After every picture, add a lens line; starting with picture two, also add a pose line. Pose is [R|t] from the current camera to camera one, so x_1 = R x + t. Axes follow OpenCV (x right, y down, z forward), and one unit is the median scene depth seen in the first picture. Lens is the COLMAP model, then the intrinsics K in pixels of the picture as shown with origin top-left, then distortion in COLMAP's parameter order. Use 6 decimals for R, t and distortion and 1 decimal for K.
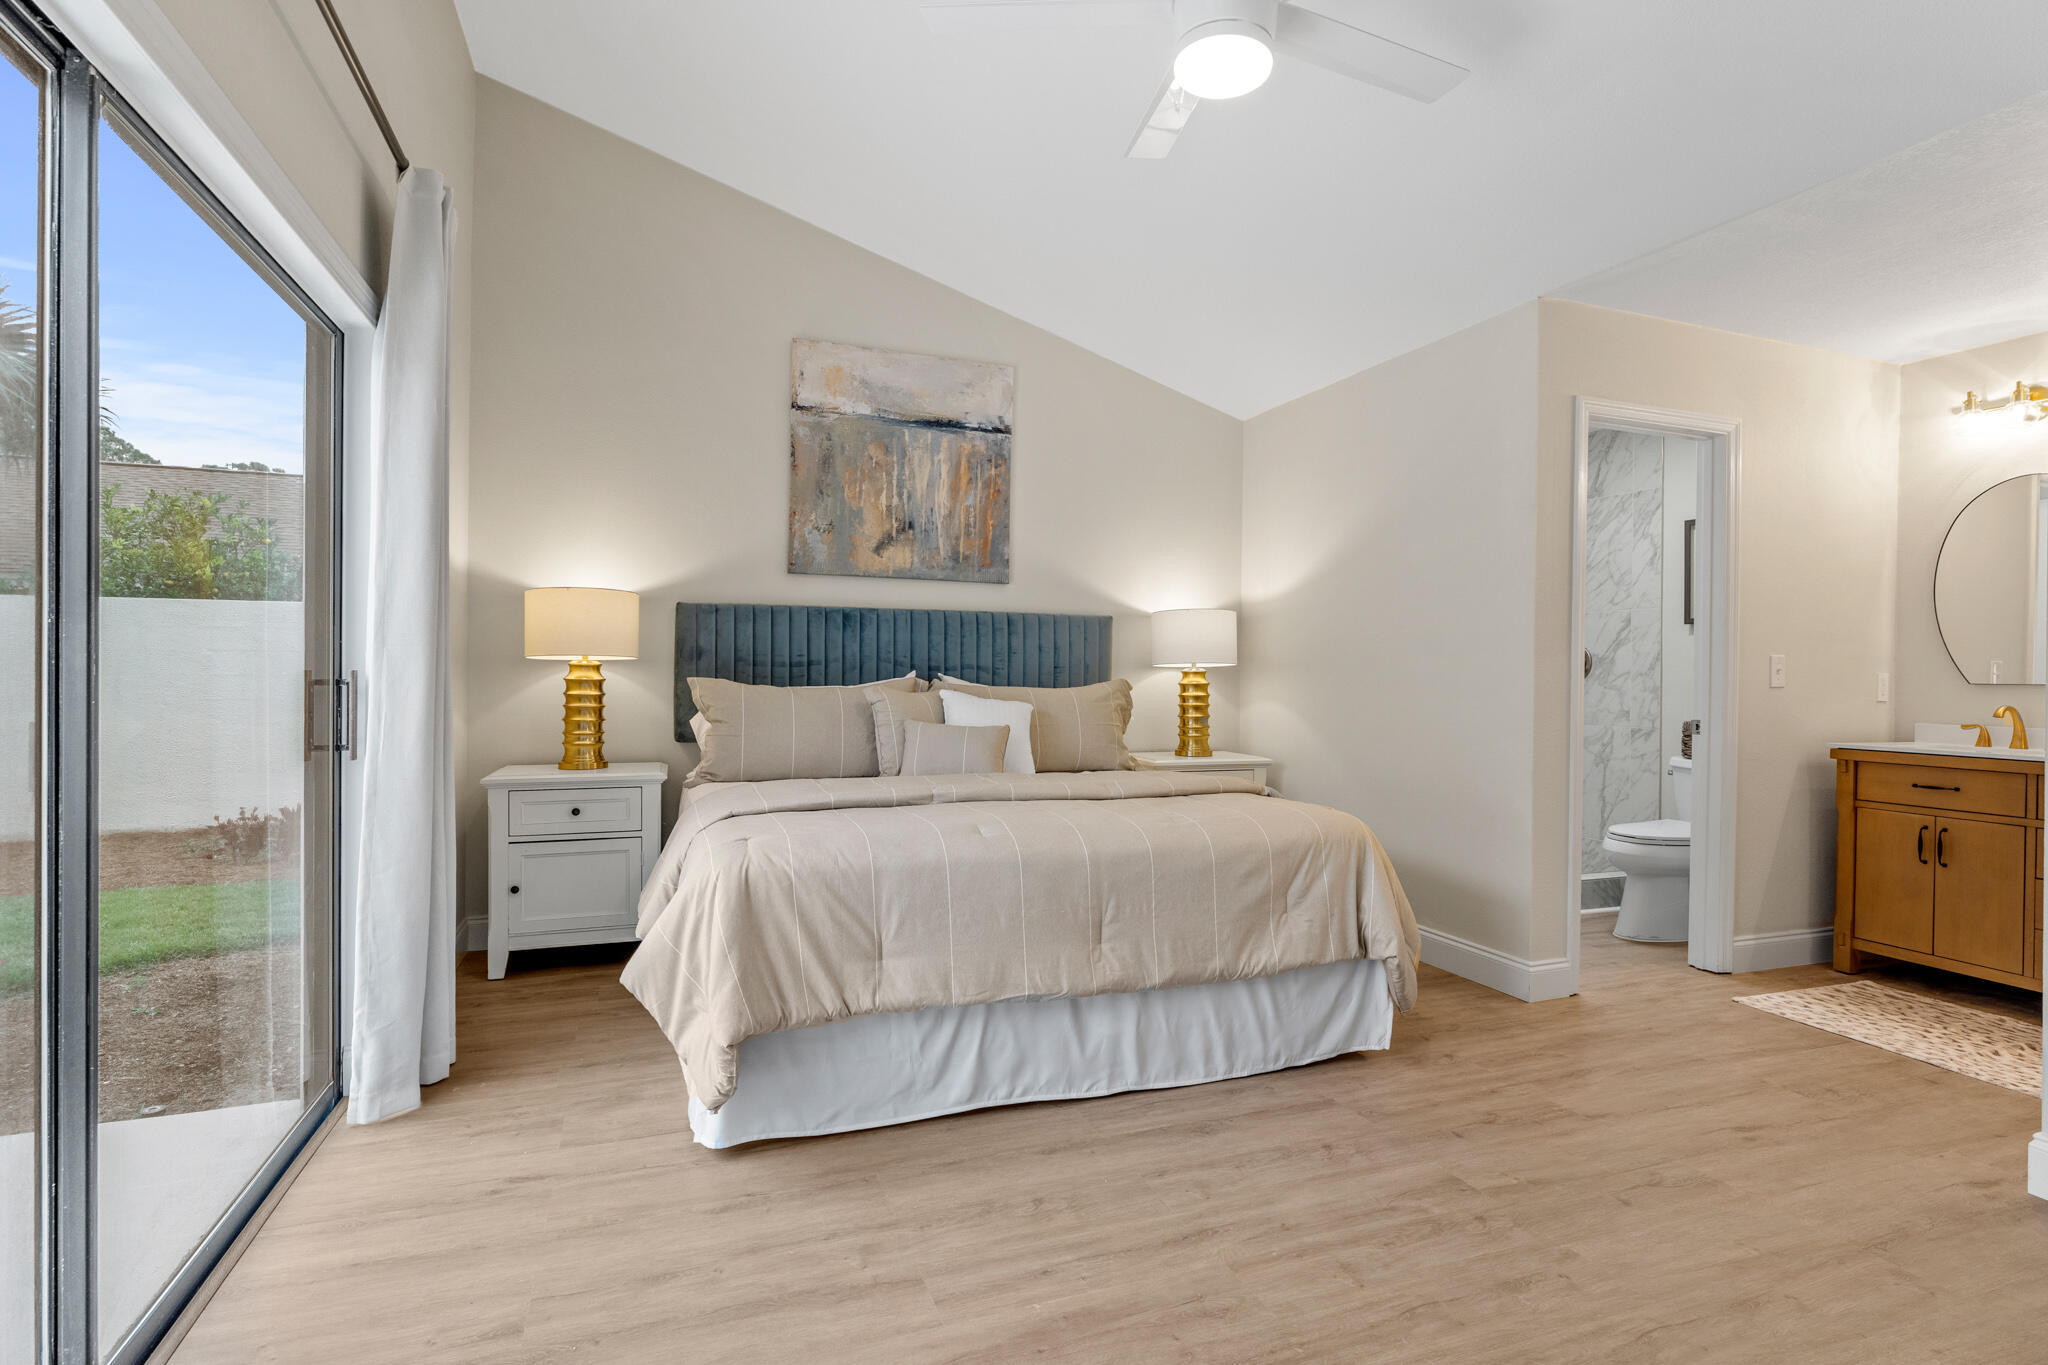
lens RADIAL K [[992.2, 0, 1068.0], [0, 992.2, 677.3], [0, 0, 1]] dist [-0.004988, -0.000717]
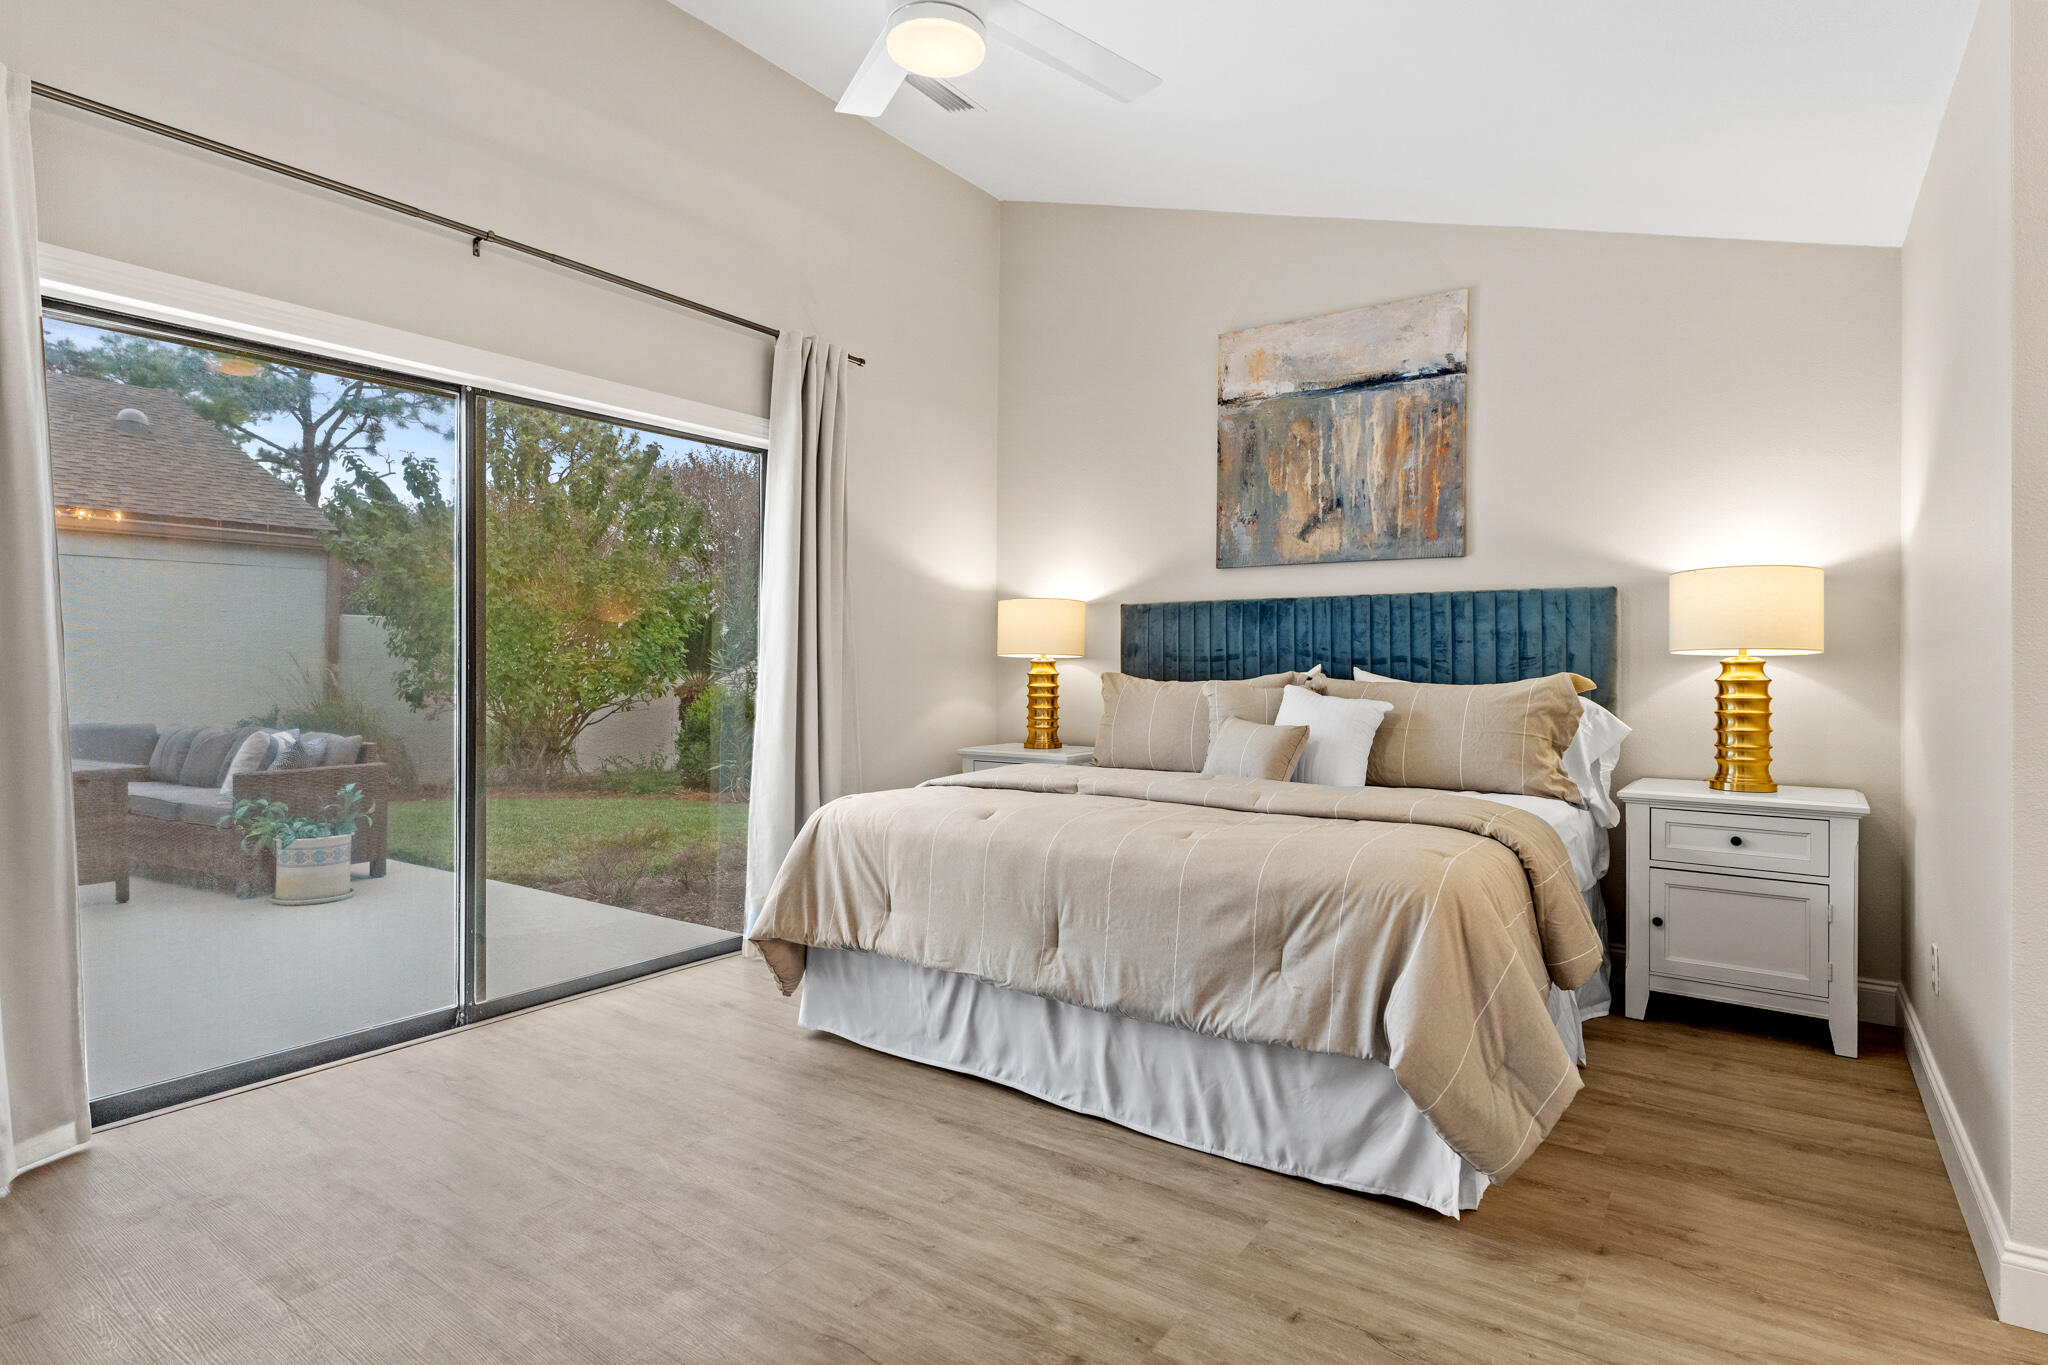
lens RADIAL K [[1097.2, 0, 1046.6], [0, 1097.2, 662.0], [0, 0, 1]] dist [-0.002391, -0.001032]
pose [[0.547444, -0.010141, -0.836781, 0.663497], [-0.000505, 0.999922, -0.012448, 0.004451], [0.836842, 0.007237, 0.547396, 0.294984]]
